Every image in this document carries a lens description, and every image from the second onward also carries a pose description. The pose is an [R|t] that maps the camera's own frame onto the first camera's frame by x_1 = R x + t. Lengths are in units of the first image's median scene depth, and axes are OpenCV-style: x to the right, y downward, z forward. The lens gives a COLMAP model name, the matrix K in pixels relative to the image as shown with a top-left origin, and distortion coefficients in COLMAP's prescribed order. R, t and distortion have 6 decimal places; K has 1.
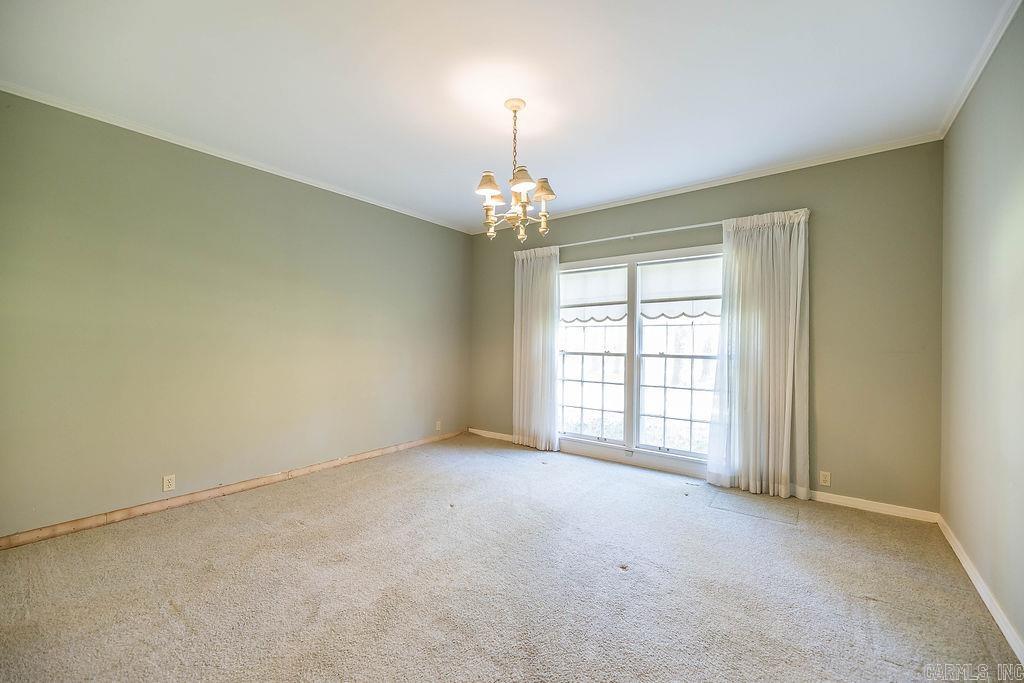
lens RADIAL K [[408.0, 0, 512.0], [0, 408.0, 341.5], [0, 0, 1]] dist [-0.000858, -0.005542]
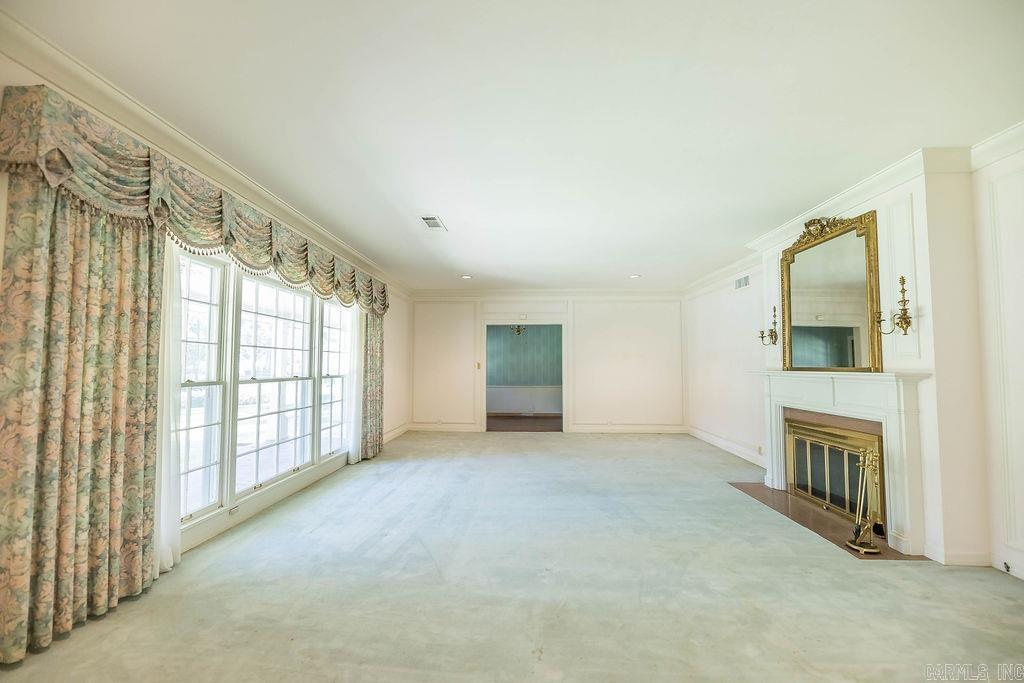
lens RADIAL K [[410.5, 0, 511.2], [0, 410.5, 348.9], [0, 0, 1]] dist [-0.000704, -0.006120]
pose [[-0.586036, 0.029972, 0.809730, -0.667632], [-0.001531, 0.999273, -0.038096, -0.000275], [-0.810283, -0.023566, -0.585564, 1.065920]]
